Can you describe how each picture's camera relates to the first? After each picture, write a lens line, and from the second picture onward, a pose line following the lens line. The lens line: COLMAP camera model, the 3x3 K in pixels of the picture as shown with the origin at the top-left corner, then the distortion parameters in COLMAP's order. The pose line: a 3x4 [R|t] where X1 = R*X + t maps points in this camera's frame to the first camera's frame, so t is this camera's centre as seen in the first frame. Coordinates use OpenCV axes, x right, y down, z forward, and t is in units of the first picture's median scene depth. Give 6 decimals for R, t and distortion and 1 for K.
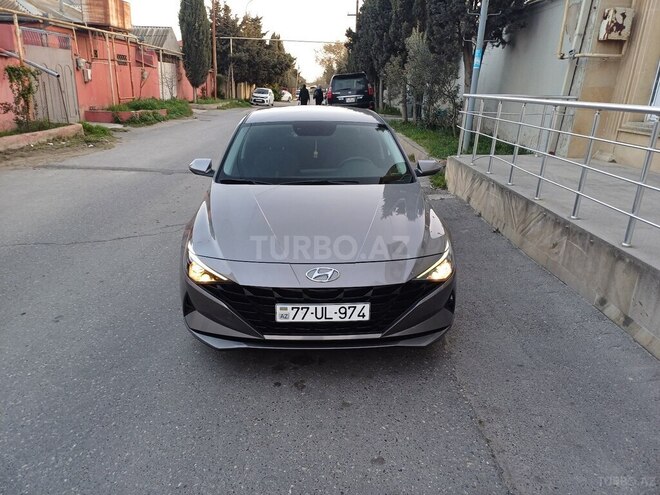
lens RADIAL K [[490.8, 0, 324.4], [0, 490.8, 251.4], [0, 0, 1]] dist [0.083275, -0.074239]
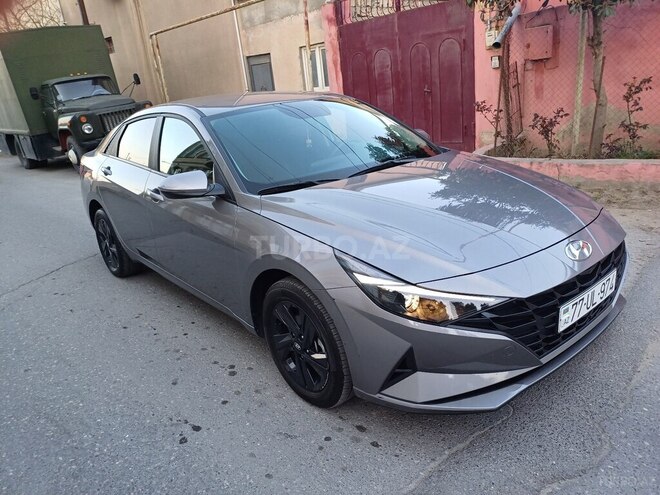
lens RADIAL K [[490.8, 0, 323.6], [0, 490.8, 247.5], [0, 0, 1]] dist [0.083275, -0.074239]
pose [[0.783505, -0.265528, 0.561796, -0.645625], [0.293313, 0.955078, 0.042343, -0.091874], [-0.547803, 0.131606, 0.826191, 0.505037]]
